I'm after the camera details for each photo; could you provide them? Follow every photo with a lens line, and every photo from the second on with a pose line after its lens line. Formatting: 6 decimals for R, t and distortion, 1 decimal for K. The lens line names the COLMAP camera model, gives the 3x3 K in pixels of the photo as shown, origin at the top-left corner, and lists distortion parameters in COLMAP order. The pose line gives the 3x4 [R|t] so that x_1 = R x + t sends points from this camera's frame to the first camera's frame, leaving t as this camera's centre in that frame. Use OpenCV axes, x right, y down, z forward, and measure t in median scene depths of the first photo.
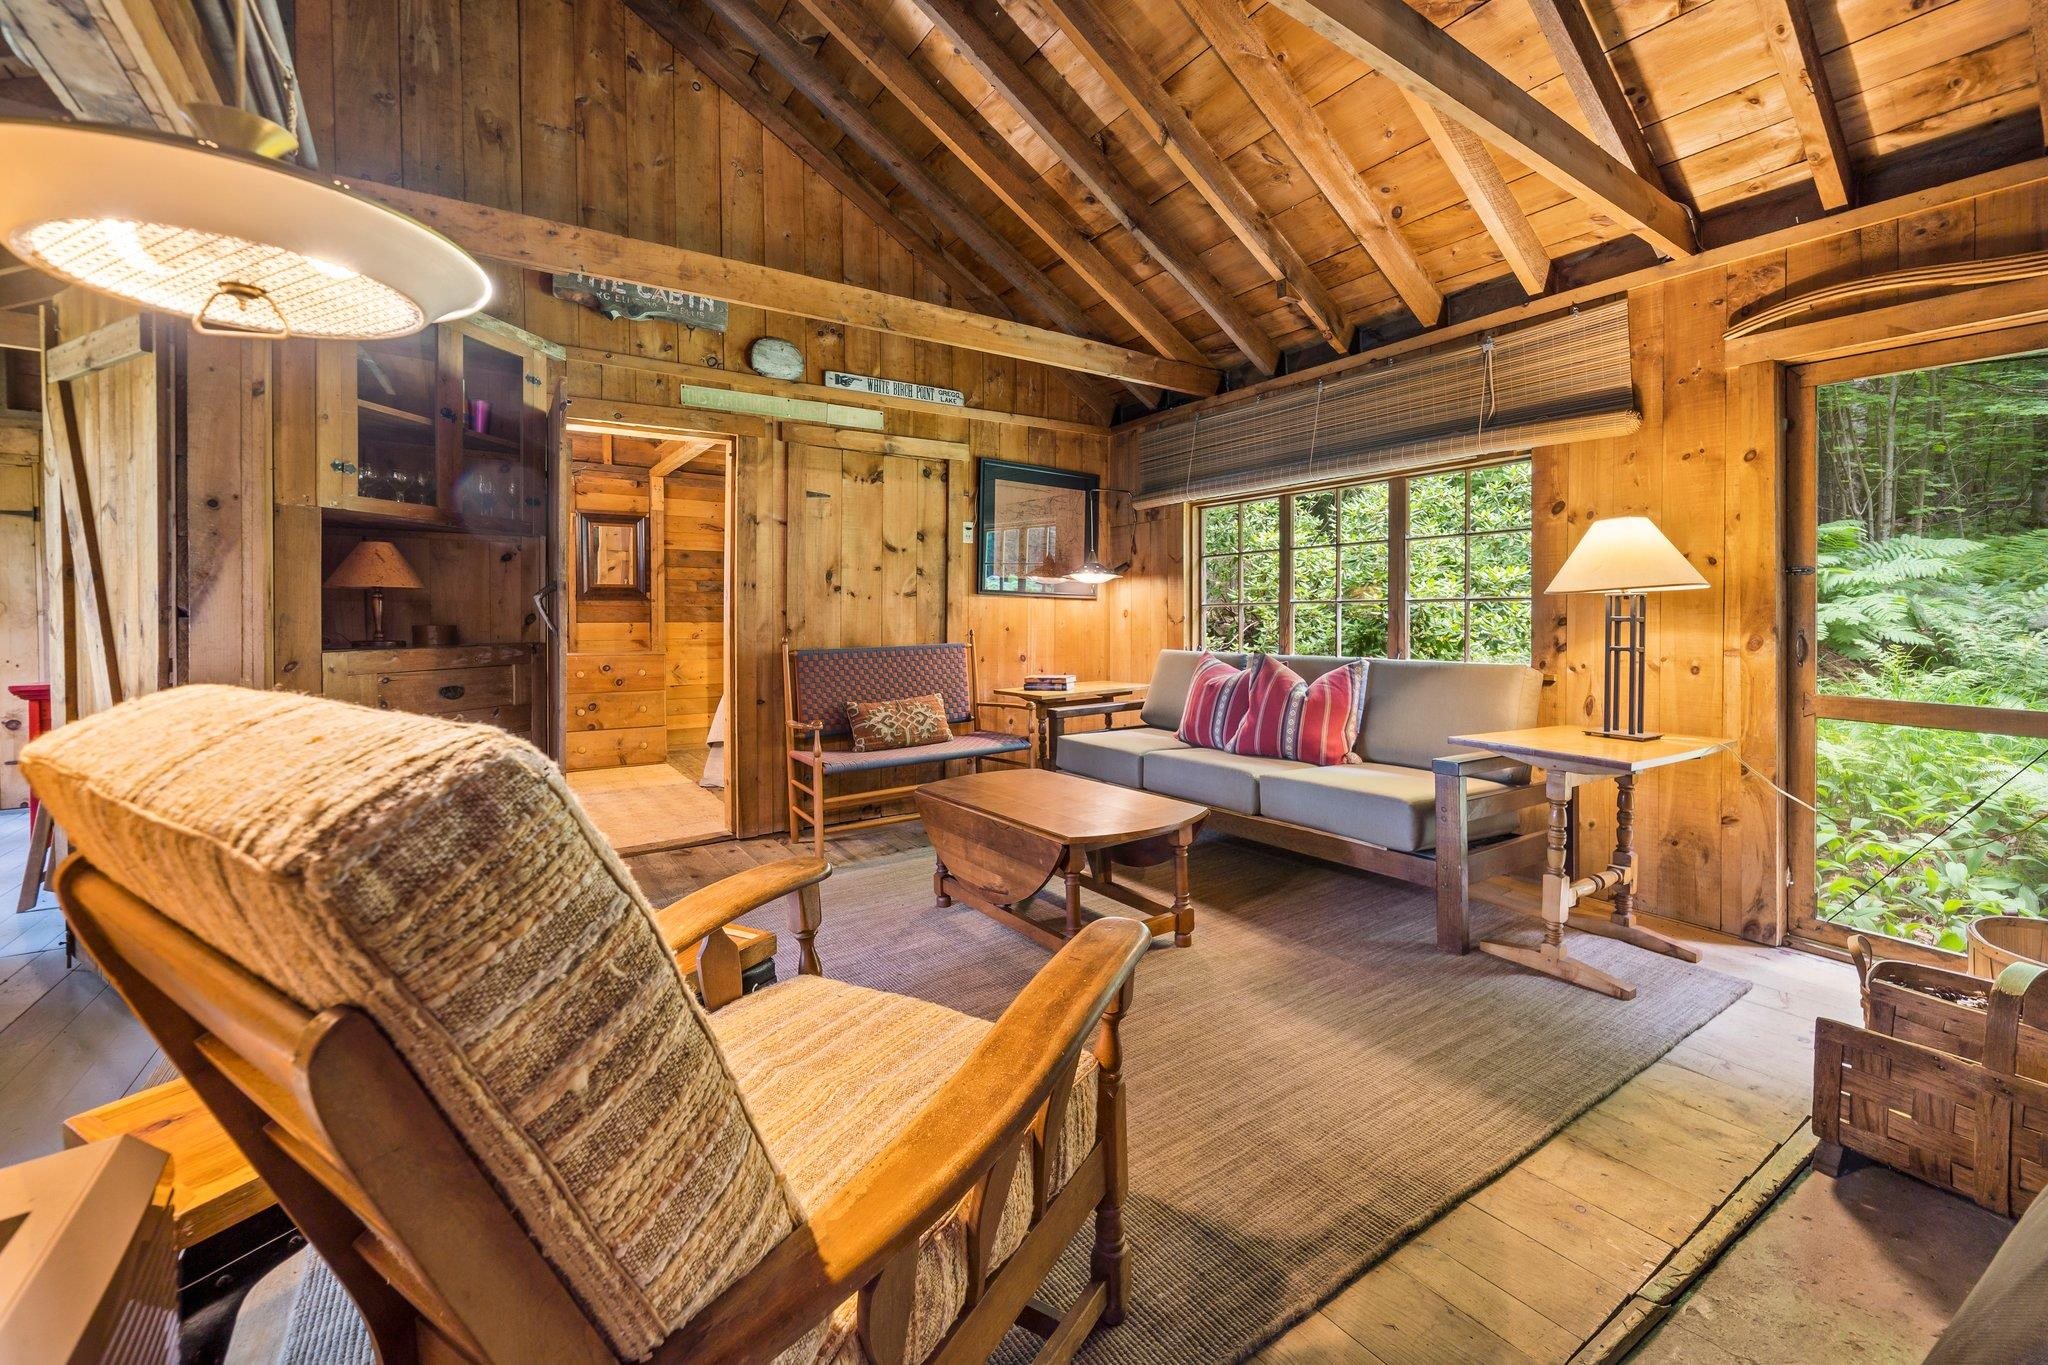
lens RADIAL K [[740.5, 0, 1024.0], [0, 740.5, 682.5], [0, 0, 1]] dist [-0.000409, -0.000045]
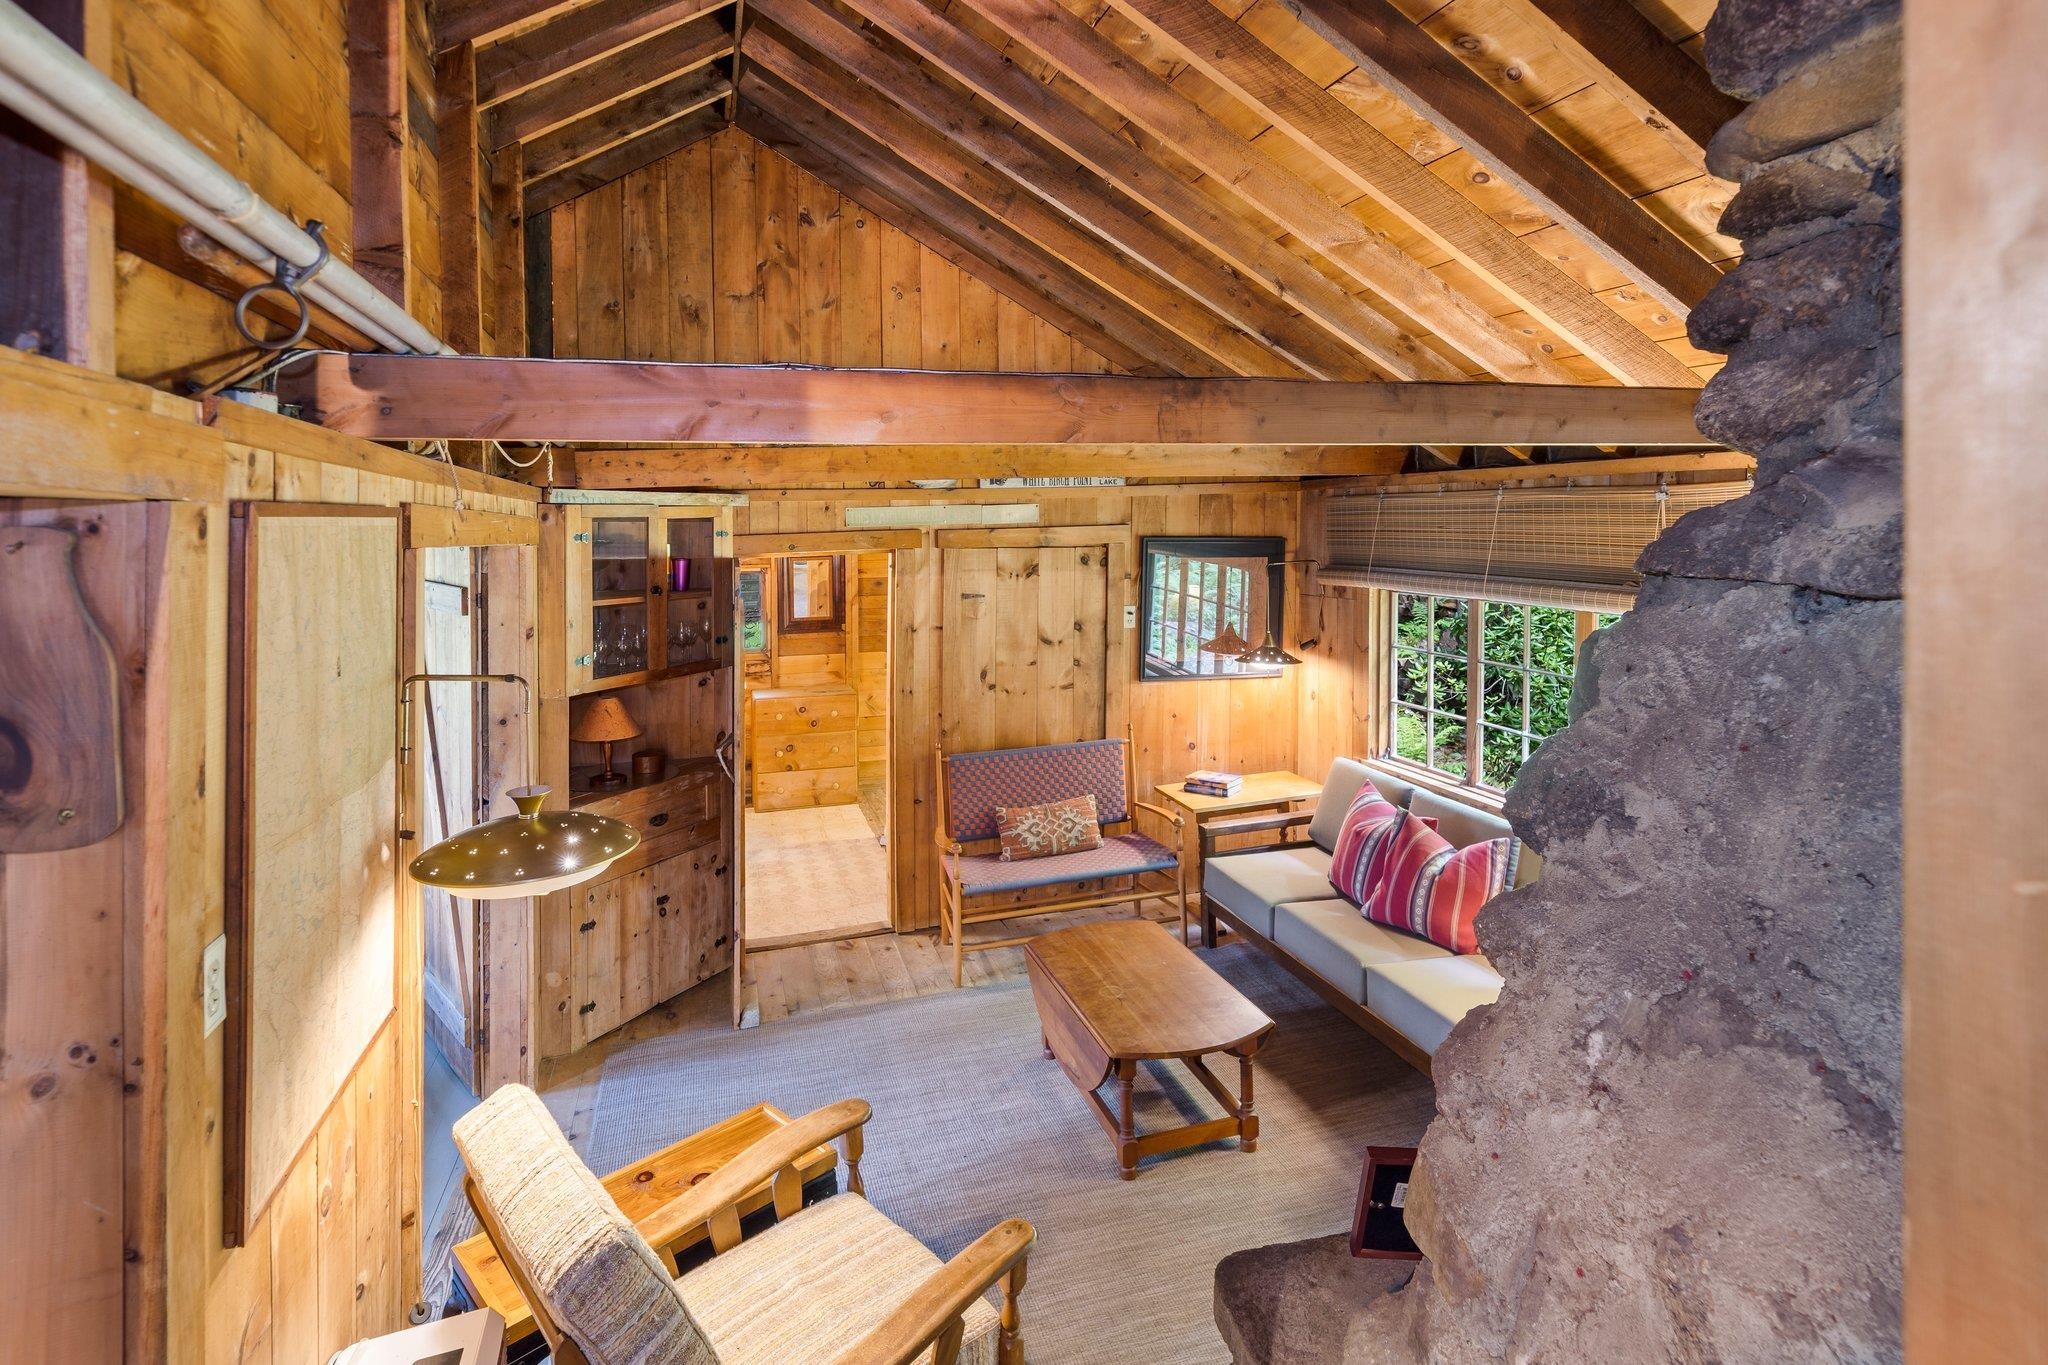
lens RADIAL K [[871.4, 0, 1024.0], [0, 871.4, 682.5], [0, 0, 1]] dist [0.002684, -0.000011]
pose [[0.960471, 0.008350, -0.278254, 0.127001], [-0.005393, 0.999921, 0.011393, -0.158472], [0.278327, -0.009442, 0.960440, -0.128561]]
